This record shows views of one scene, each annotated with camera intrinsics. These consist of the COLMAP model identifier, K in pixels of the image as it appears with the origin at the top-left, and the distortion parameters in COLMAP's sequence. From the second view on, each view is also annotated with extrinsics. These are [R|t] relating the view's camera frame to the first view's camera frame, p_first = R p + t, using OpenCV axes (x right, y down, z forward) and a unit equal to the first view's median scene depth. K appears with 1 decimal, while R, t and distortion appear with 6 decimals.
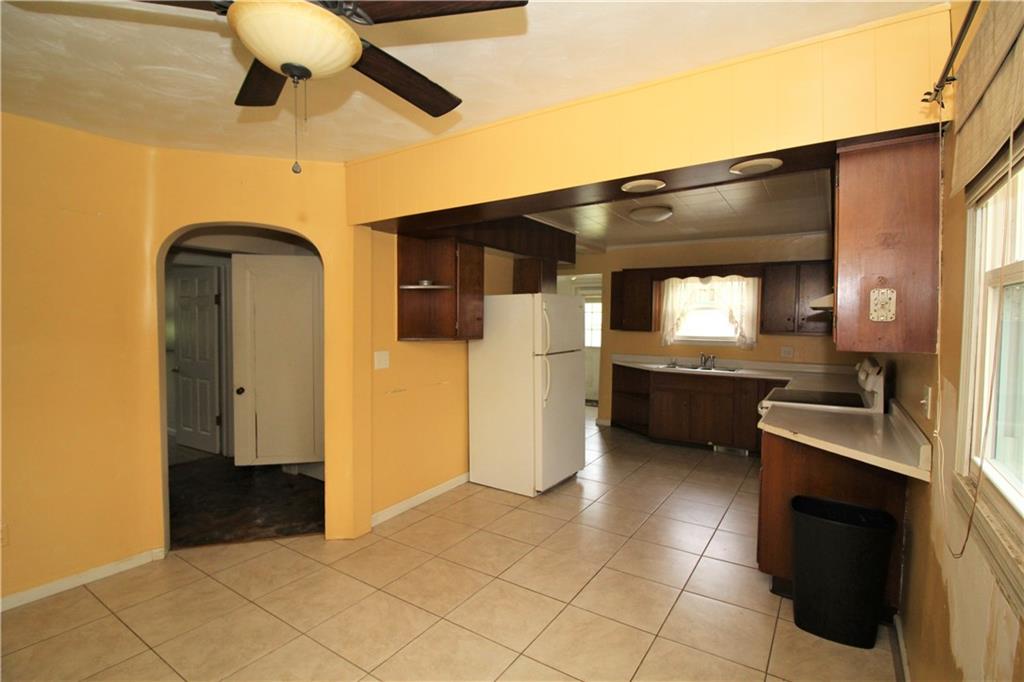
lens RADIAL K [[481.4, 0, 507.2], [0, 481.4, 334.4], [0, 0, 1]] dist [-0.002288, -0.011889]
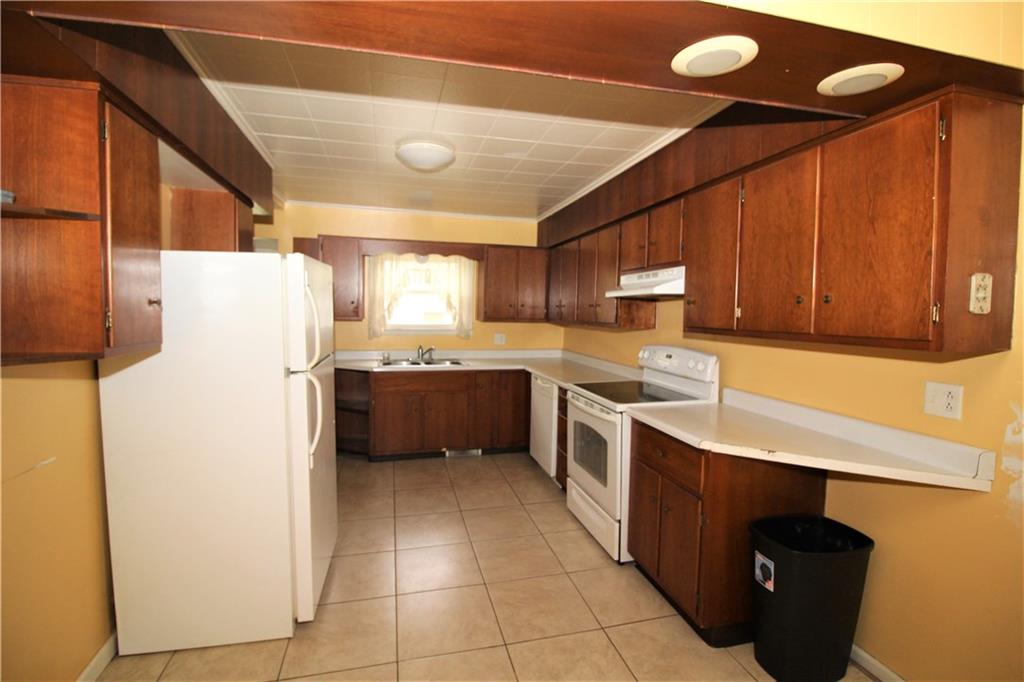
lens RADIAL K [[475.6, 0, 509.3], [0, 475.6, 335.5], [0, 0, 1]] dist [-0.001142, -0.010377]
pose [[0.672772, -0.043145, 0.738591, -0.117248], [0.015897, 0.998911, 0.043870, -0.012452], [-0.739679, -0.017773, 0.672725, 0.344073]]
